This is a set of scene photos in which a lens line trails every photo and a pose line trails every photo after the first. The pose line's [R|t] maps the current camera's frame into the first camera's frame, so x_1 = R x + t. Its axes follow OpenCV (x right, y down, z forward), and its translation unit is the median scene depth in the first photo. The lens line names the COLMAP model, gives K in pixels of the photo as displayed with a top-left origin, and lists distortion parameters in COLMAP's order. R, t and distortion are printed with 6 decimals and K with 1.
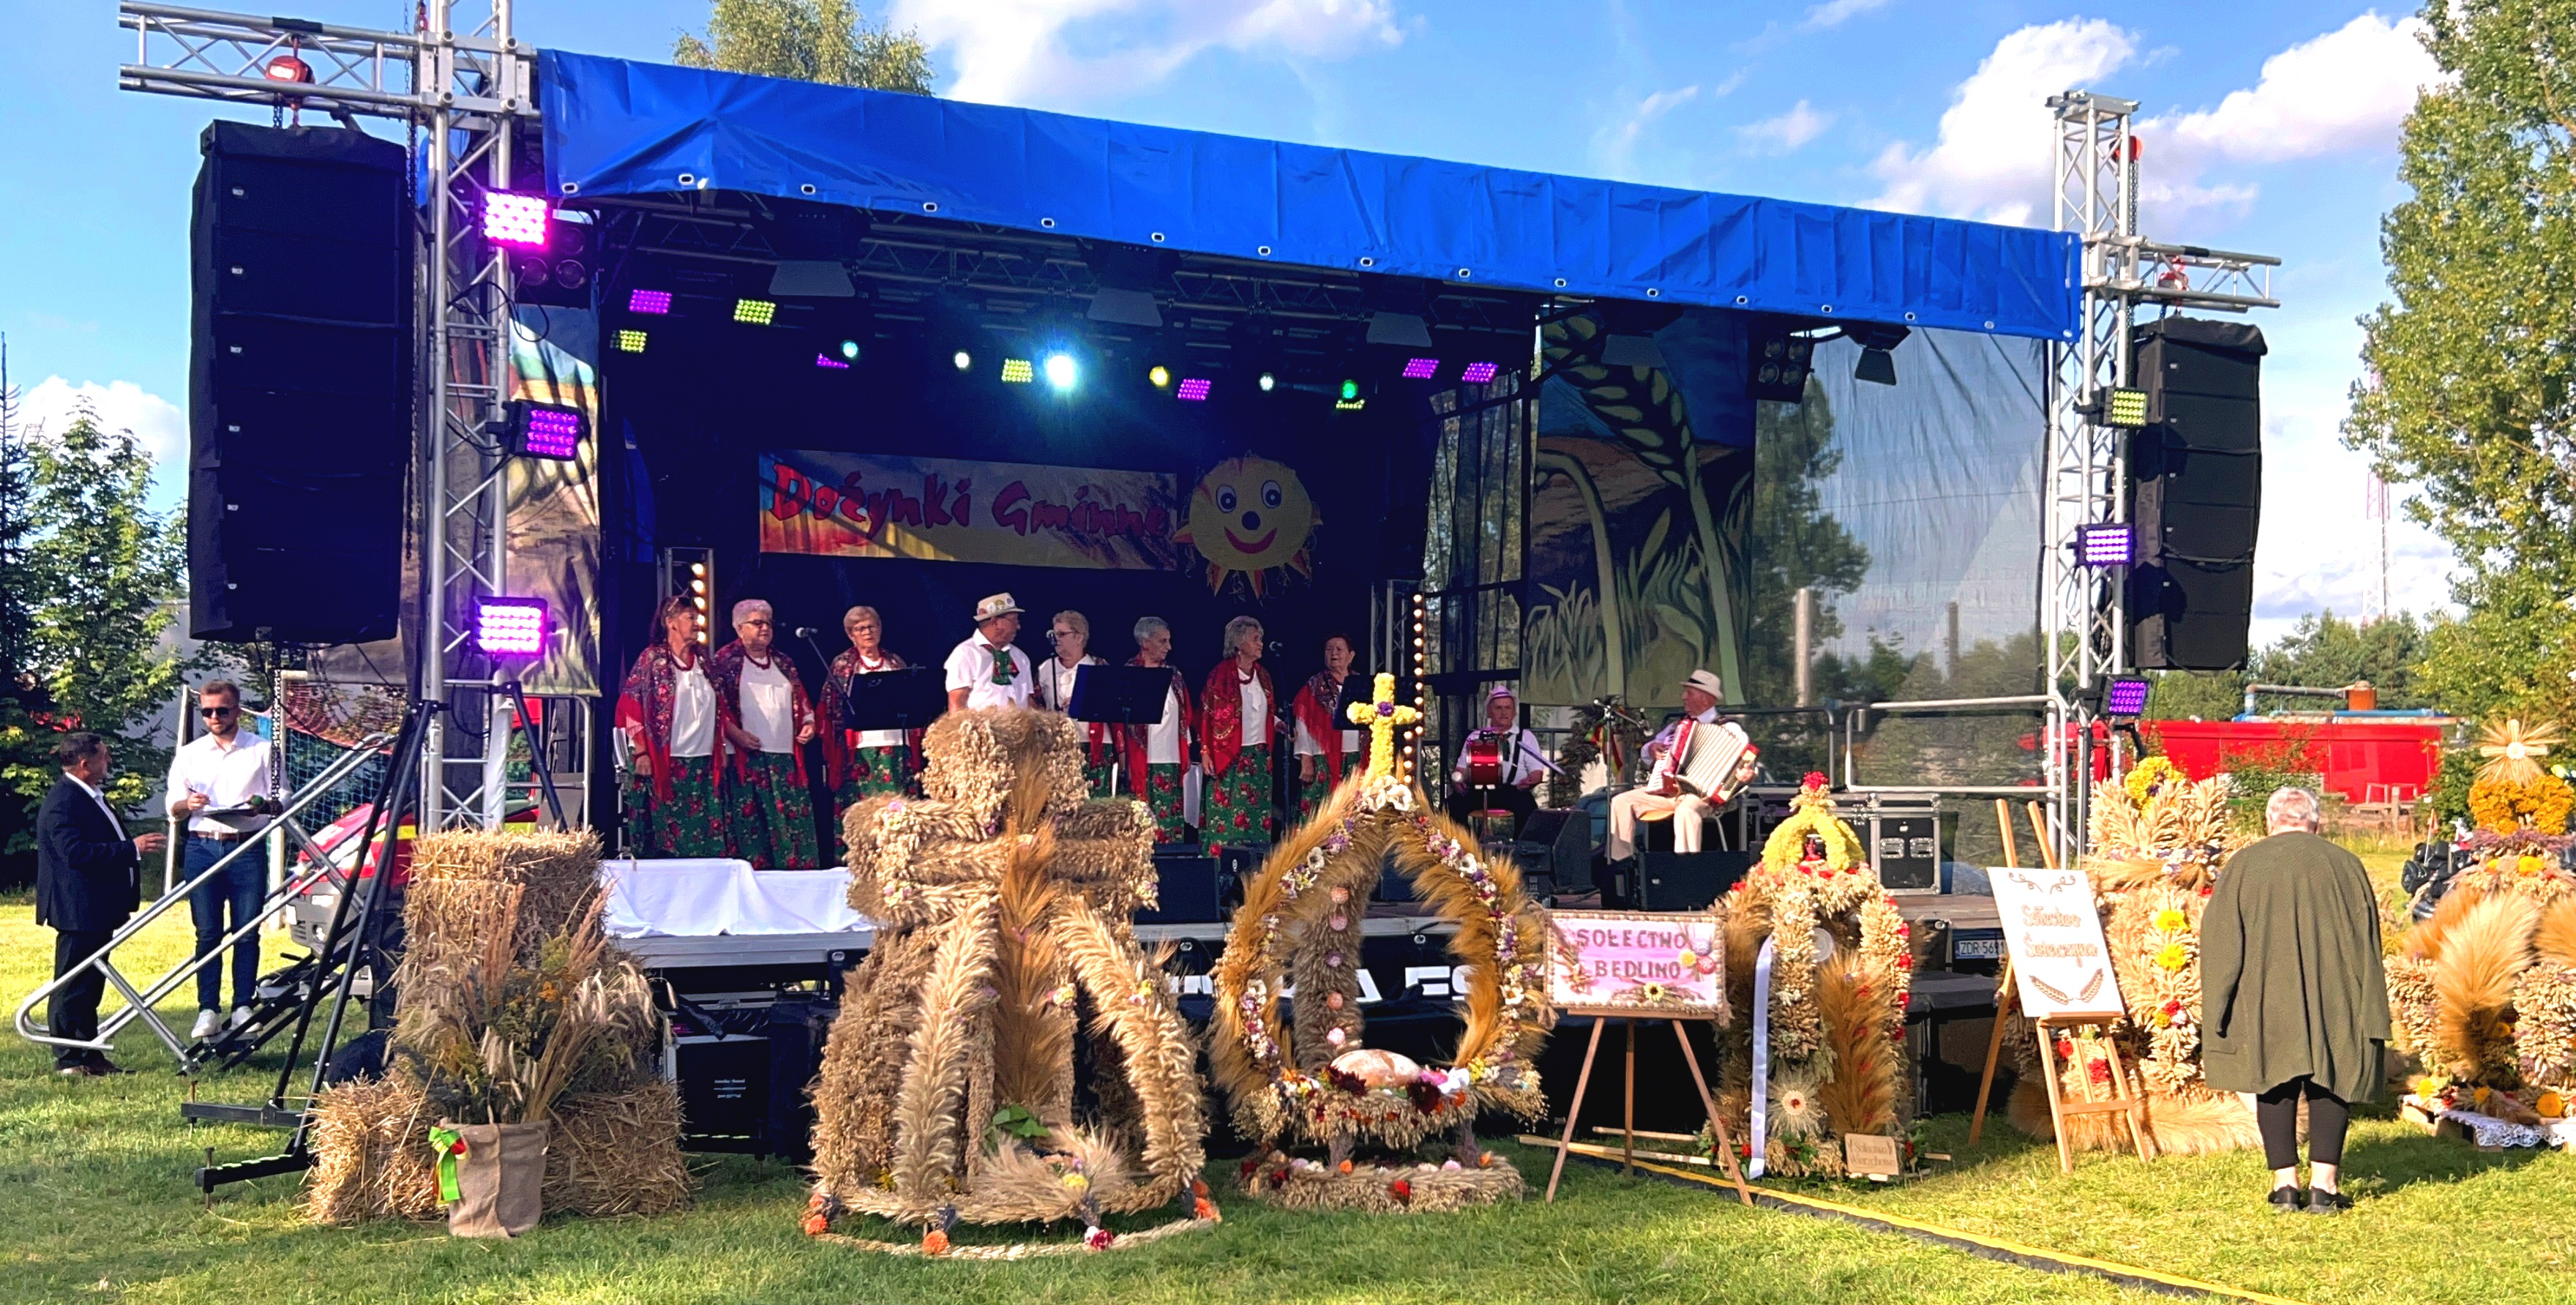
lens RADIAL K [[2479.2, 0, 1301.4], [0, 2479.2, 766.1], [0, 0, 1]] dist [0.093677, 0.000000]
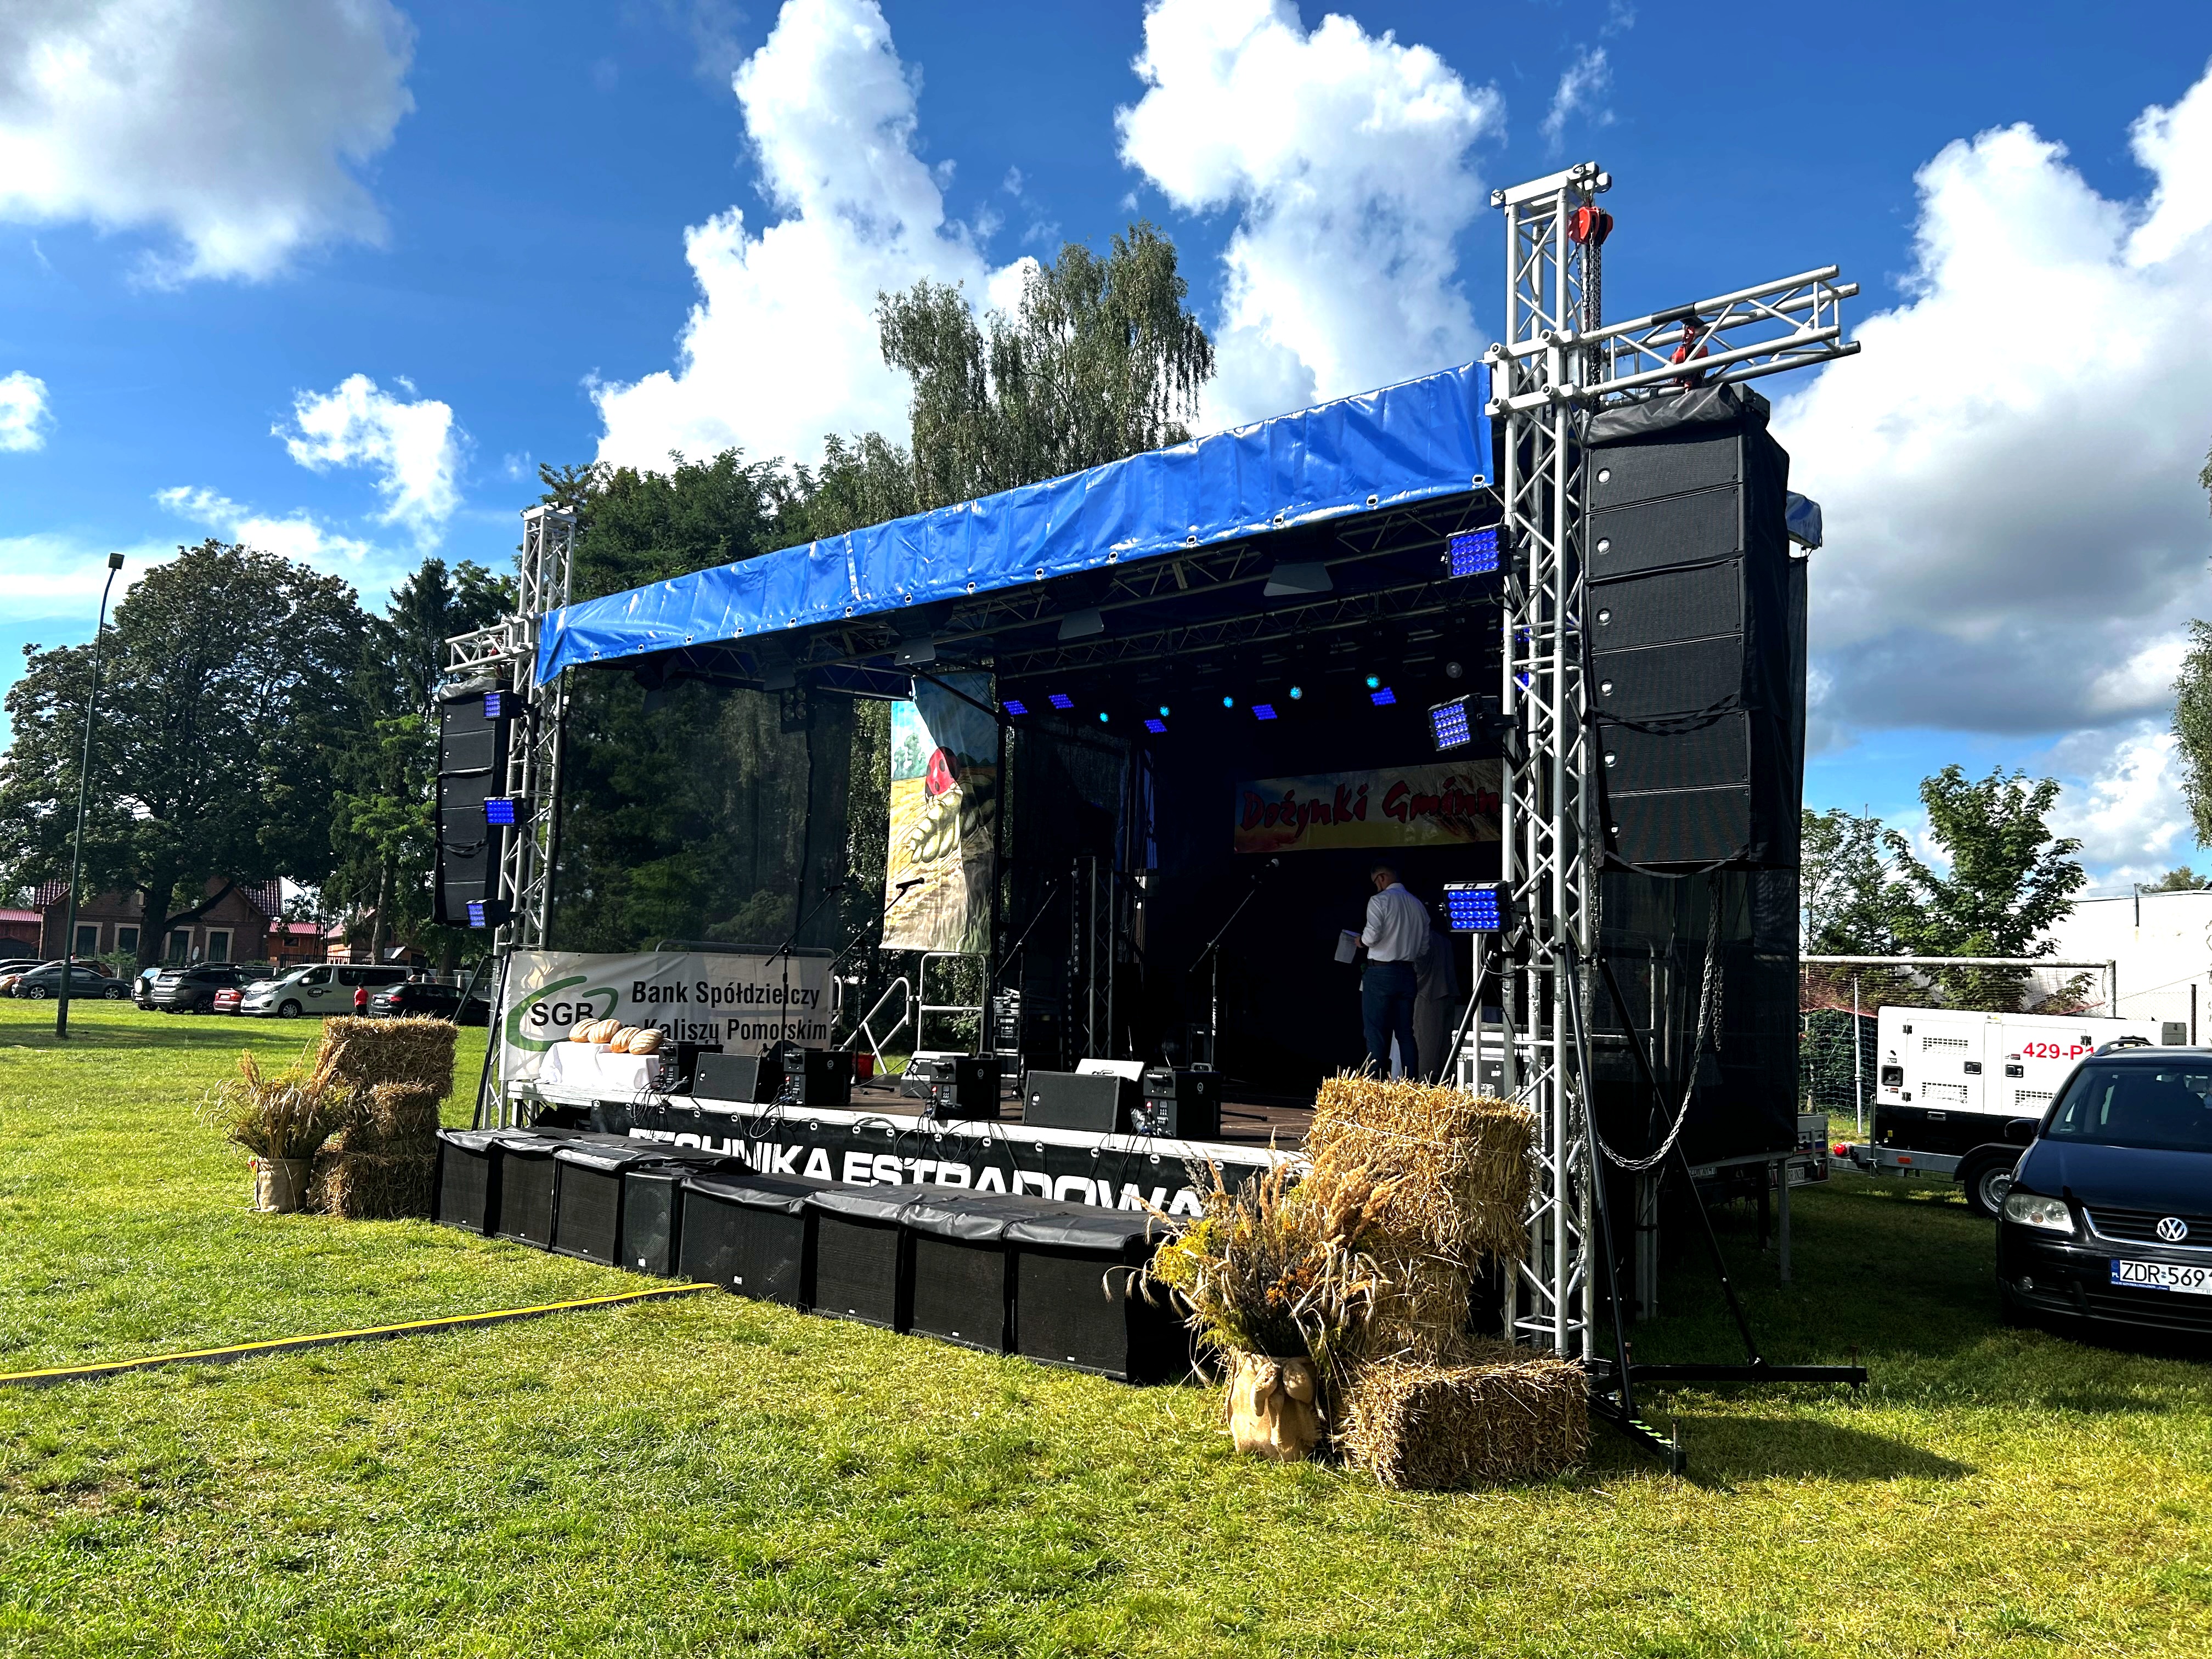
lens RADIAL K [[1635.7, 0, 1105.3], [0, 1635.7, 824.4], [0, 0, 1]] dist [0.067562, -0.007134]
pose [[0.390360, -0.096964, -0.915542, 0.619979], [-0.019499, 0.993345, -0.113518, 0.006096], [0.920456, 0.062165, 0.385871, 0.561841]]
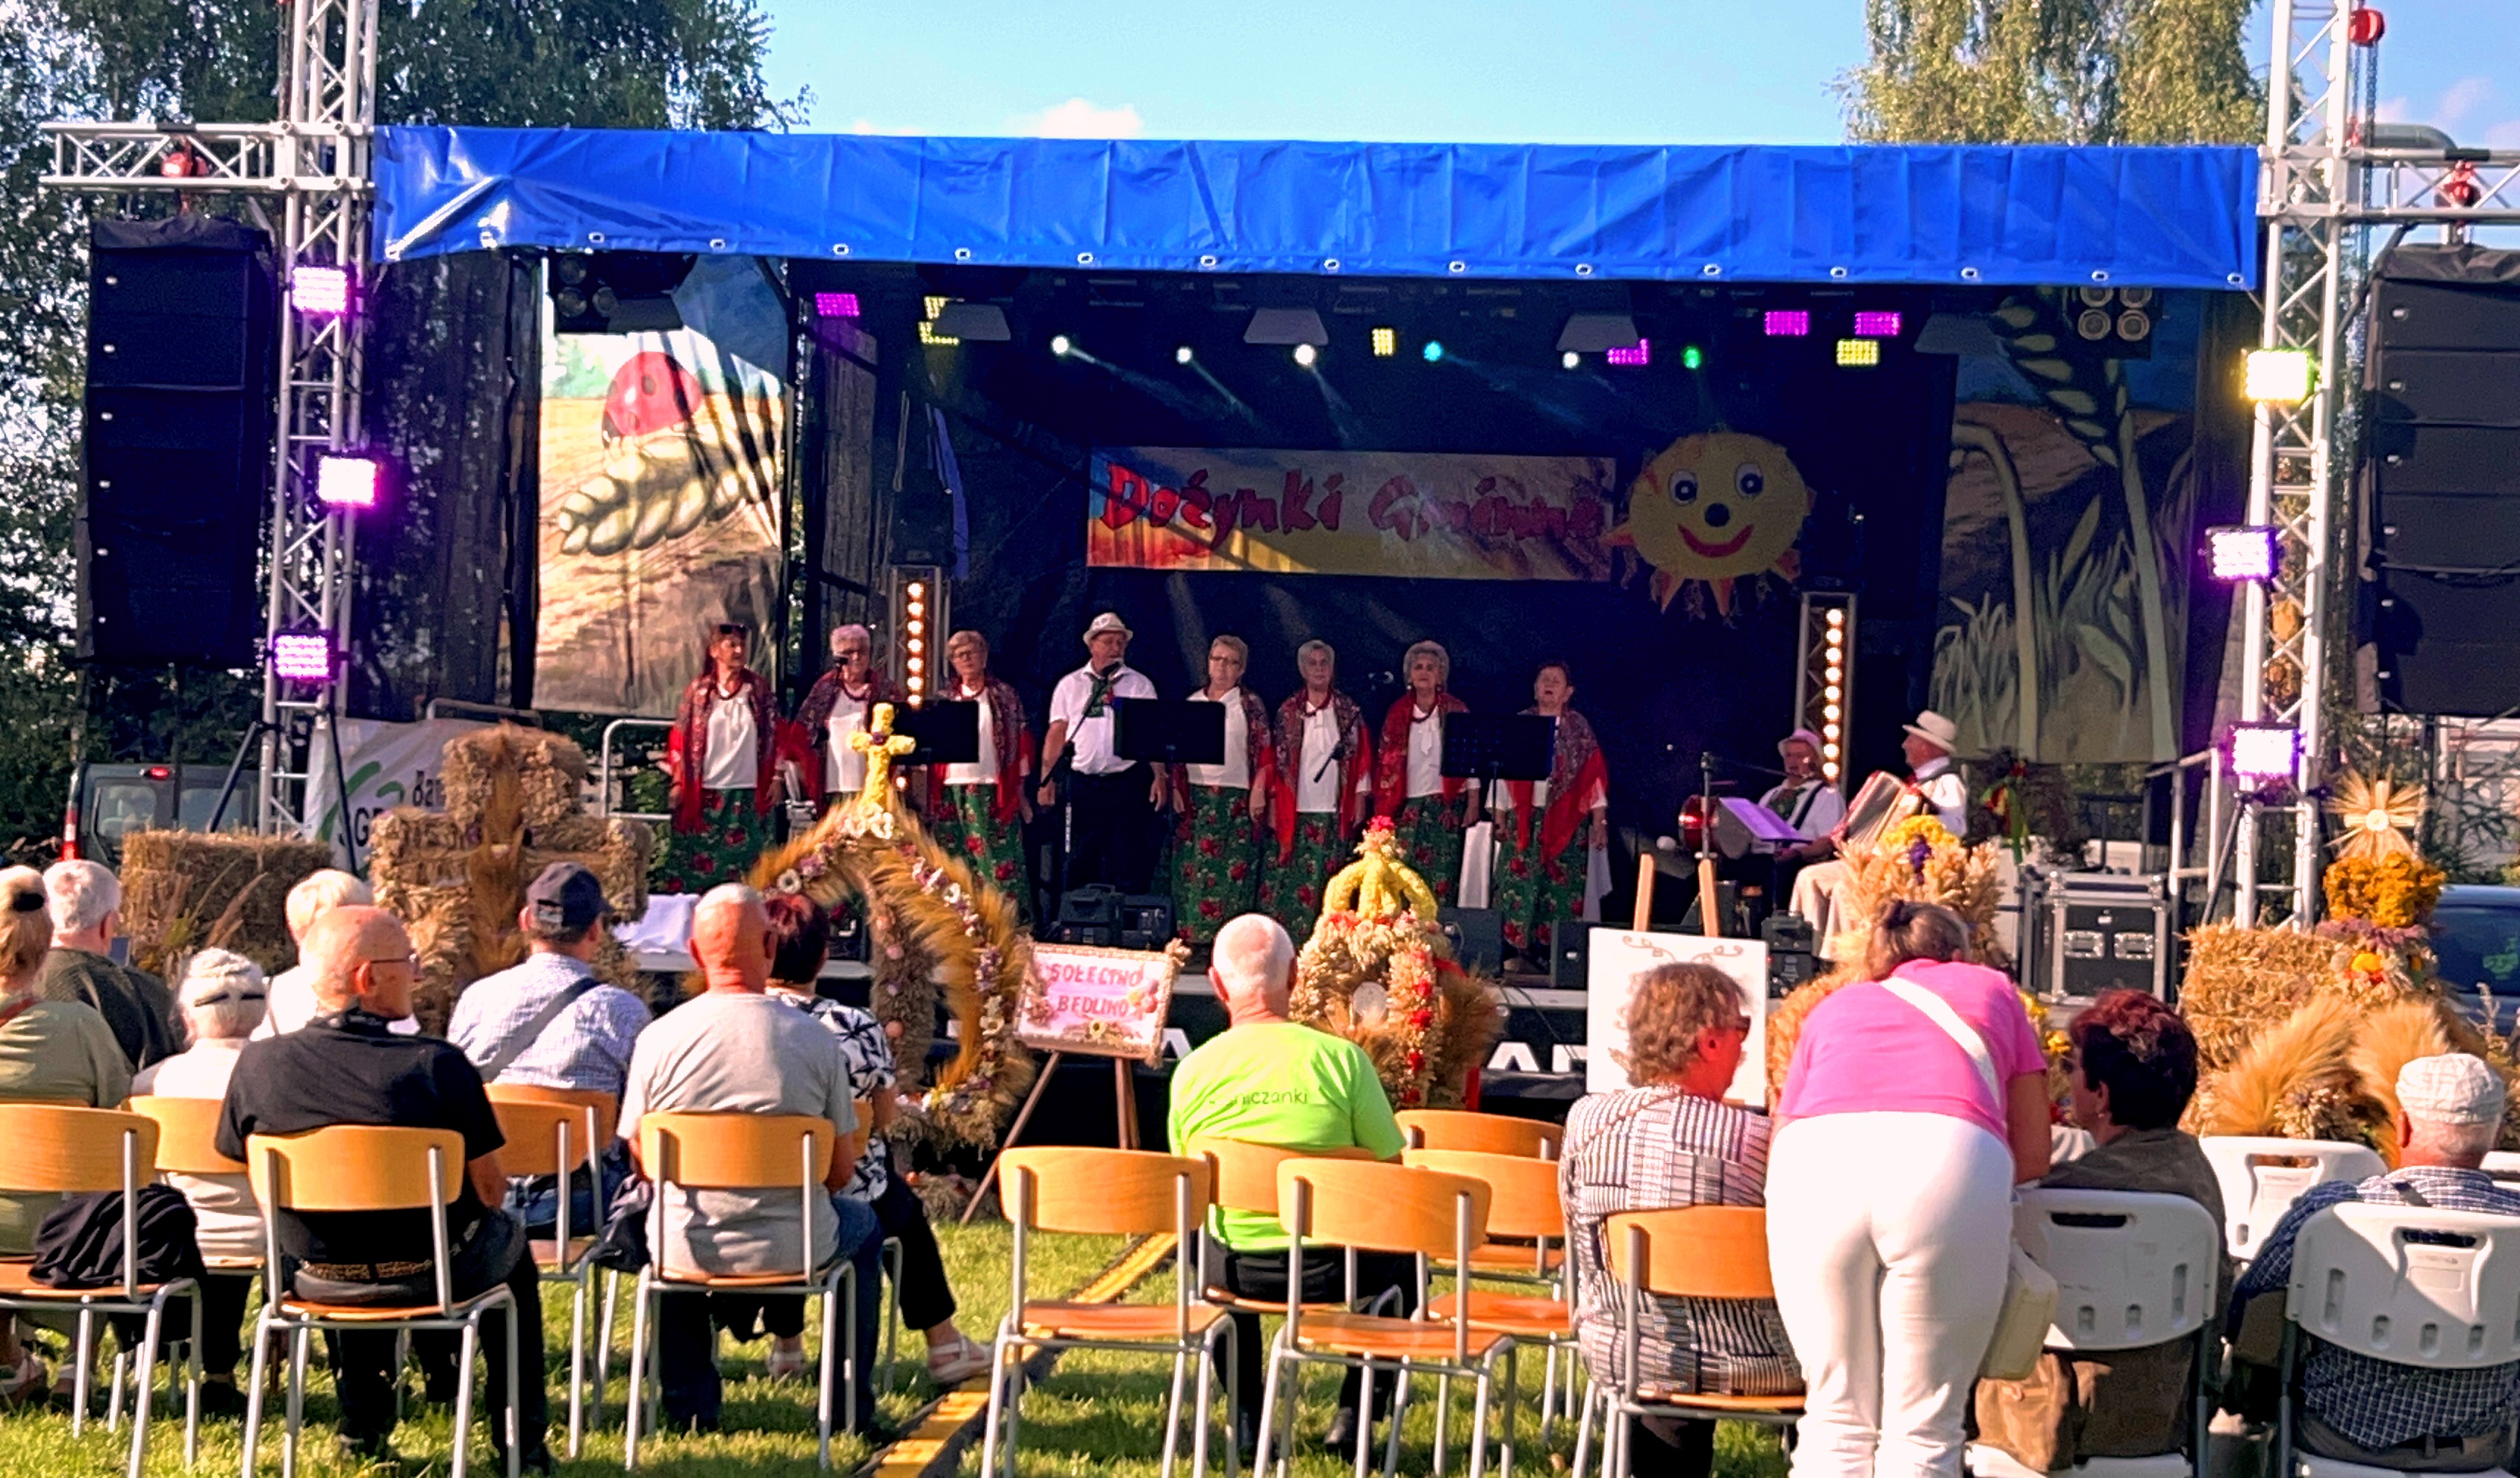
lens RADIAL K [[4429.3, 0, 1204.5], [0, 4429.3, 738.8], [0, 0, 1]] dist [0.154587, 0.000000]
pose [[0.837721, 0.013084, -0.545942, 0.654834], [-0.031449, 0.999210, -0.024310, 0.009953], [0.545192, 0.037534, 0.837470, -0.262425]]
